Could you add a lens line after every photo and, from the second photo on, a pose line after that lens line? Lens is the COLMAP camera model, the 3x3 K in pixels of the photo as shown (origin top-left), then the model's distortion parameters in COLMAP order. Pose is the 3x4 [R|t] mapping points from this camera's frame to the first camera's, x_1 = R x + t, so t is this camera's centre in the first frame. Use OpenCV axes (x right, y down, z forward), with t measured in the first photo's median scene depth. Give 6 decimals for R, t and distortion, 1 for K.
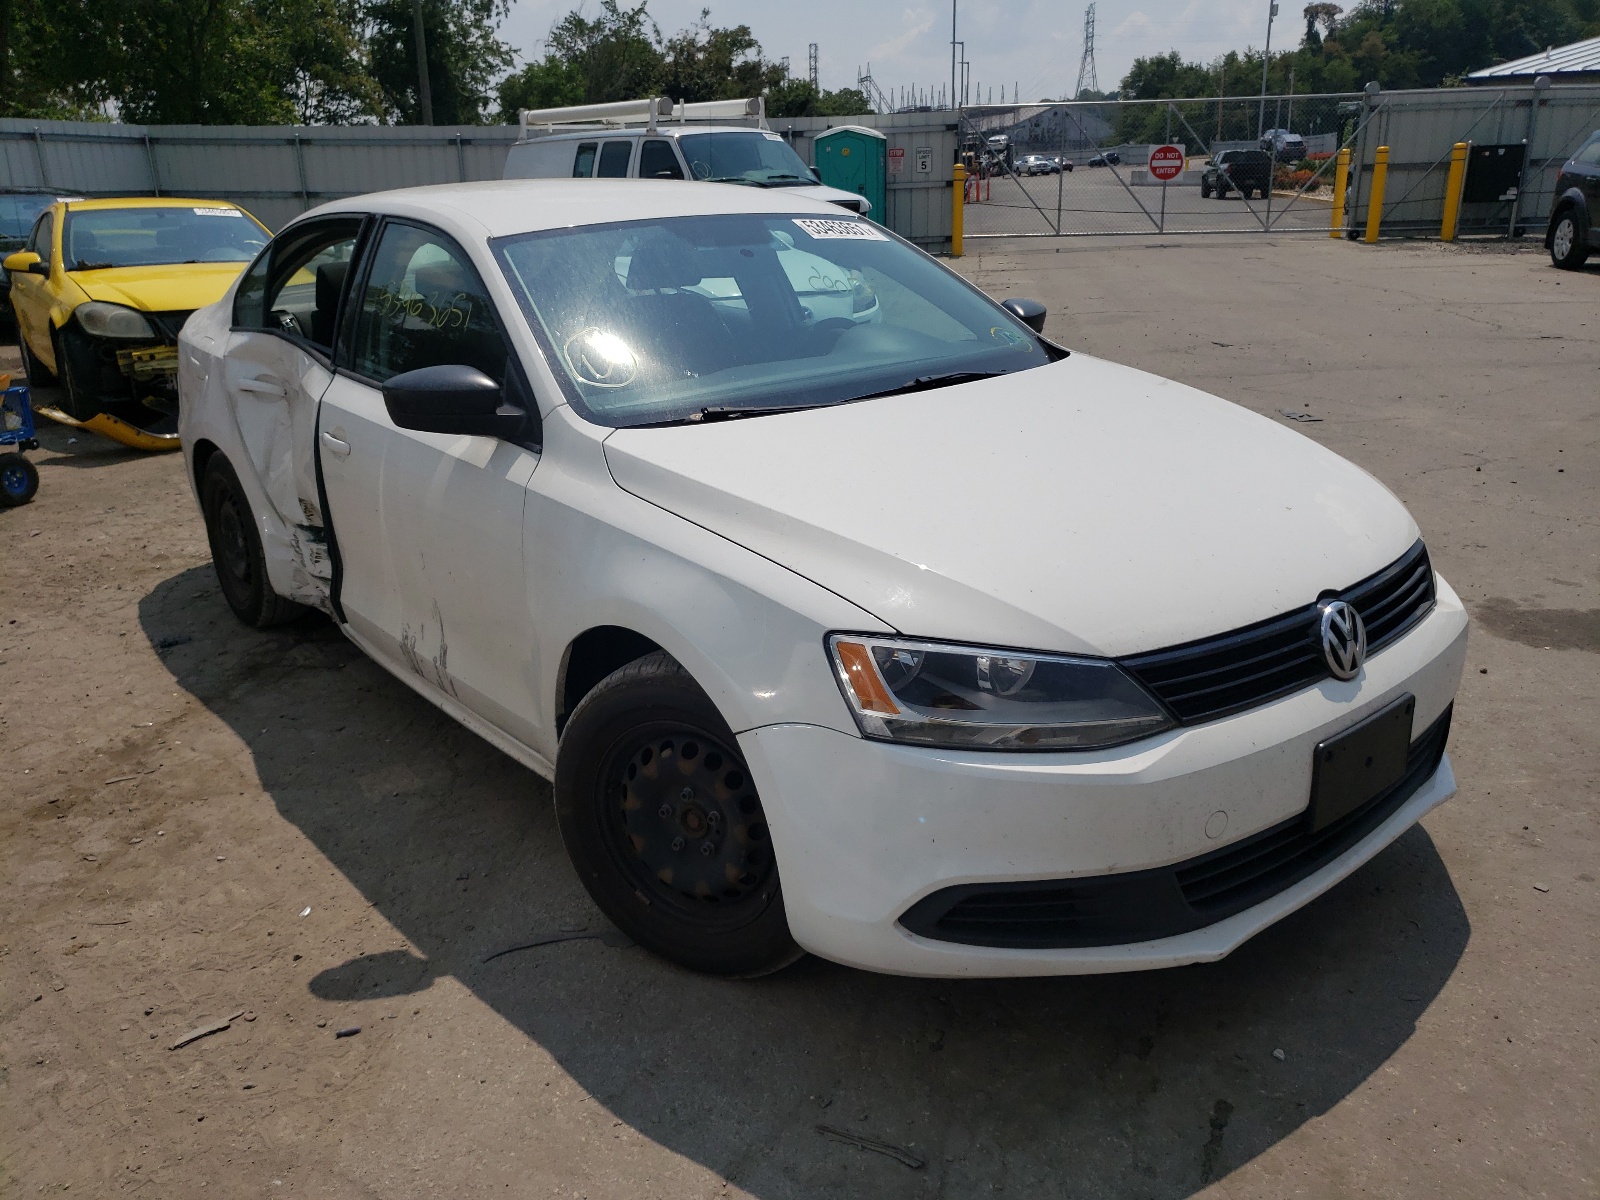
lens RADIAL K [[1216.9, 0, 800.0], [0, 1216.9, 600.0], [0, 0, 1]] dist [0.001126, 0.003804]
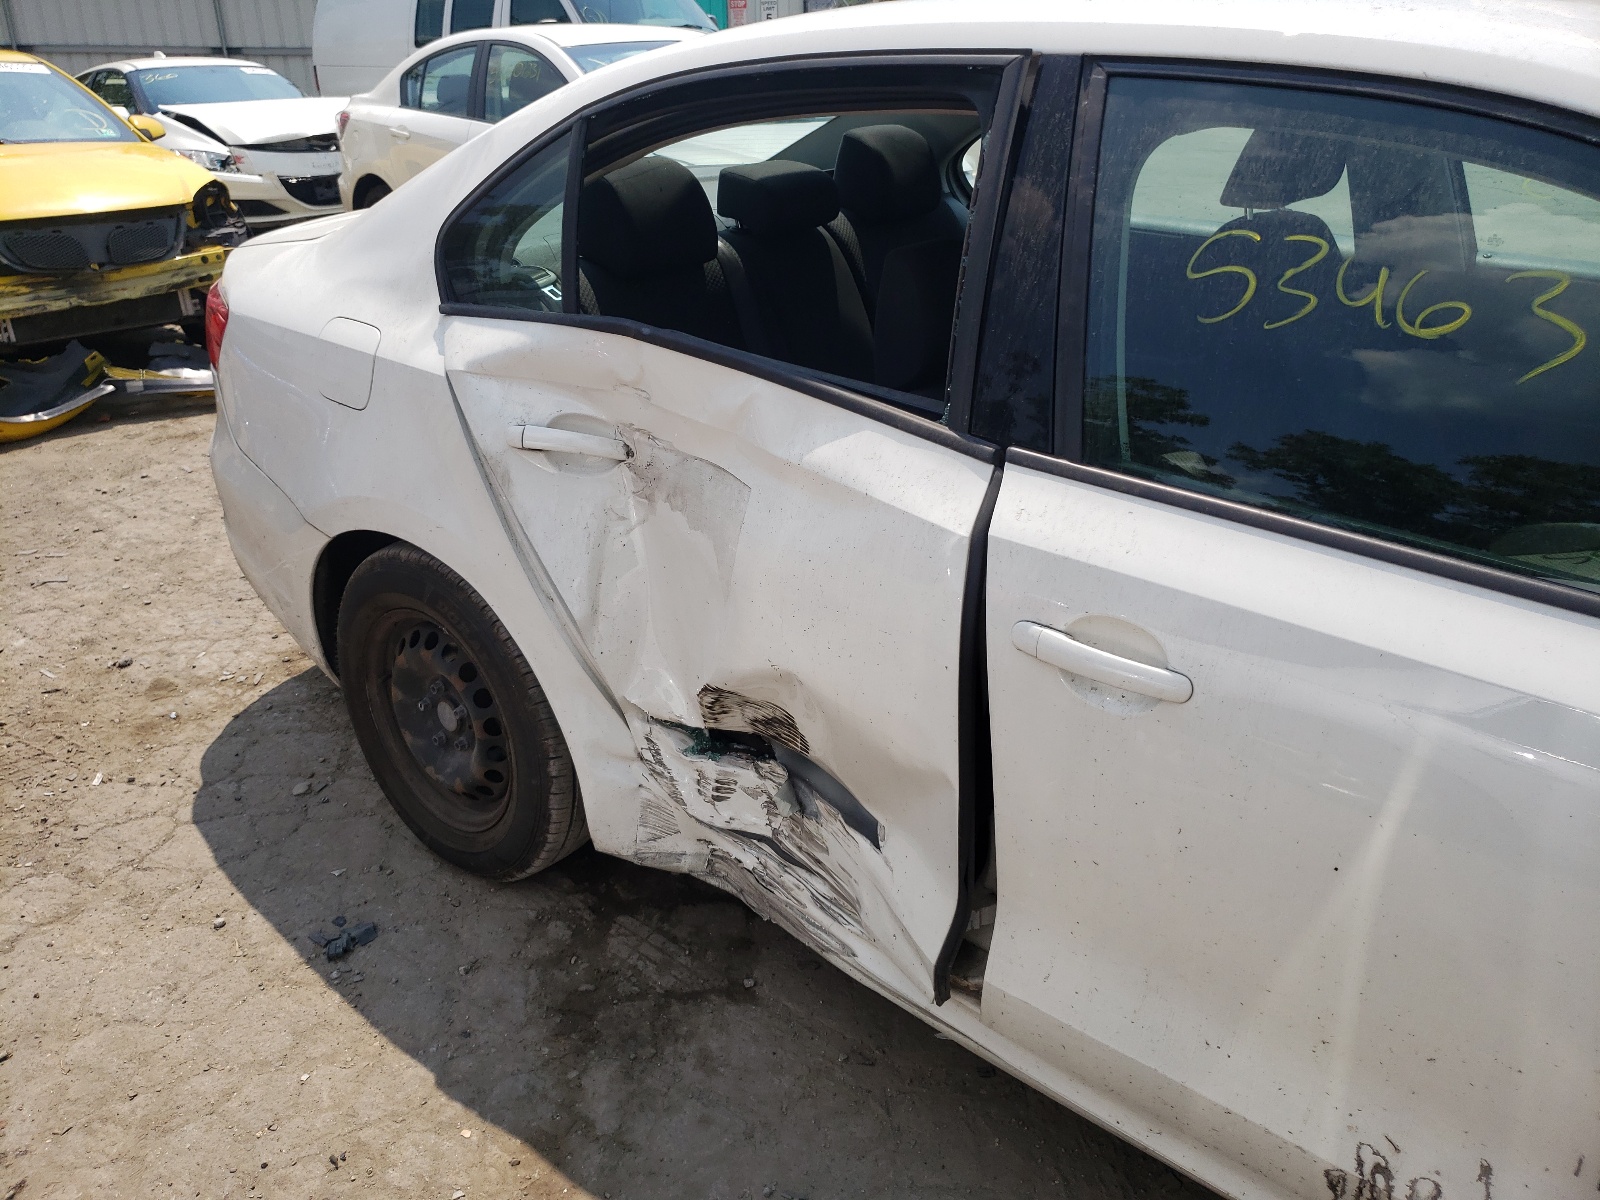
lens RADIAL K [[1268.4, 0, 799.1], [0, 1268.4, 518.7], [0, 0, 1]] dist [0.002984, -0.004159]
pose [[0.983987, -0.067513, 0.164959, -0.435765], [0.062111, 0.997357, 0.037697, -0.157270], [-0.167068, -0.026848, 0.985580, 0.495396]]
